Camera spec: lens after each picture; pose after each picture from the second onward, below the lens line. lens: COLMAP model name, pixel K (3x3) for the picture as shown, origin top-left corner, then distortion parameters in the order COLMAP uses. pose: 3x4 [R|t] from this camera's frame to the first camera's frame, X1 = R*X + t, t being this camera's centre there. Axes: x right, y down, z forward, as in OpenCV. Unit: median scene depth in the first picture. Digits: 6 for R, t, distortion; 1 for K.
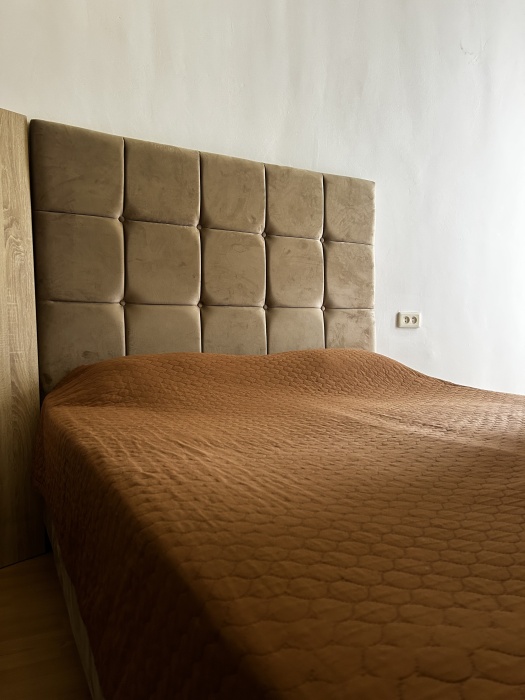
lens RADIAL K [[521.1, 0, 261.6], [0, 521.1, 353.3], [0, 0, 1]] dist [0.028581, -0.021366]
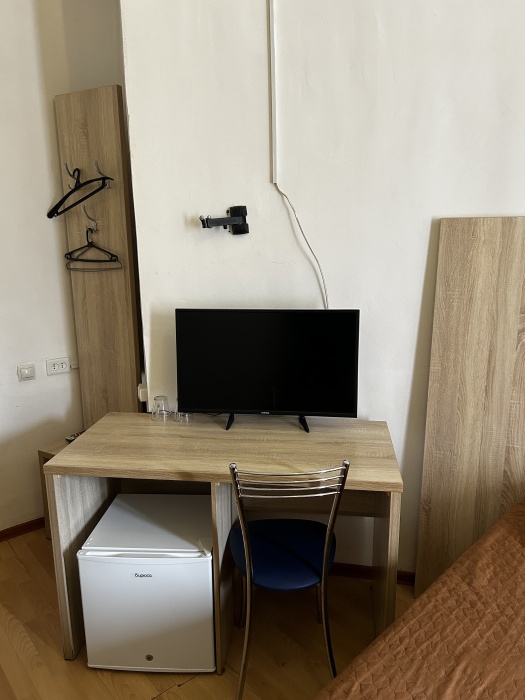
lens RADIAL K [[521.1, 0, 264.7], [0, 521.1, 351.5], [0, 0, 1]] dist [0.028581, -0.021366]
pose [[0.292848, 0.207906, -0.933282, 0.351961], [-0.046252, 0.978012, 0.203357, -0.390039], [0.955040, -0.016386, 0.296025, 0.197125]]
